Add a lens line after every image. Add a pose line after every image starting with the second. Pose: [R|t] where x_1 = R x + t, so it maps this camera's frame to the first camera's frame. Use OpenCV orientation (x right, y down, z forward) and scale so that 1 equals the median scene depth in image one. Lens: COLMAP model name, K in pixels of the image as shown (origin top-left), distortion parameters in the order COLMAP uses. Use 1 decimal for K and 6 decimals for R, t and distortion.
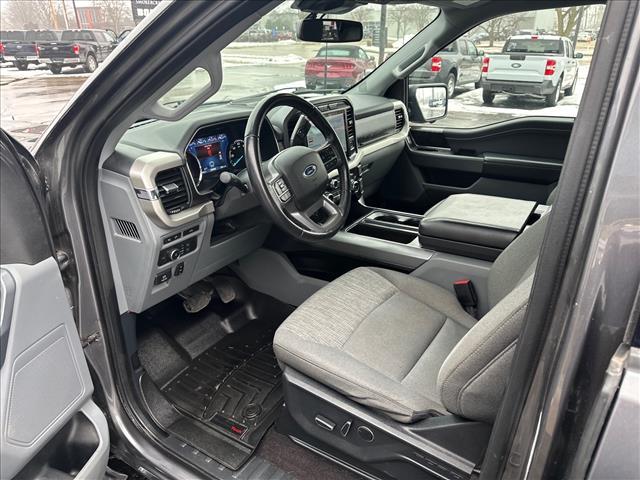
lens RADIAL K [[434.8, 0, 320.0], [0, 434.8, 240.0], [0, 0, 1]] dist [-0.003778, -0.001379]
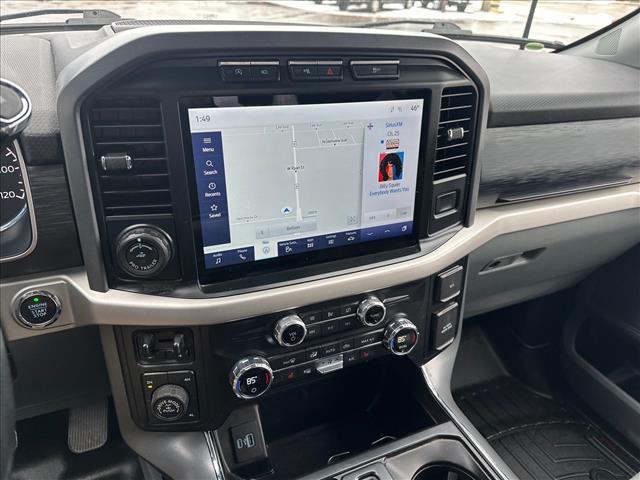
lens RADIAL K [[434.8, 0, 320.0], [0, 434.8, 240.0], [0, 0, 1]] dist [-0.003778, -0.001379]
pose [[0.831705, 0.322820, -0.451723, 0.147379], [-0.278403, 0.946403, 0.163749, -0.215970], [0.480373, -0.010430, 0.877002, 0.664552]]
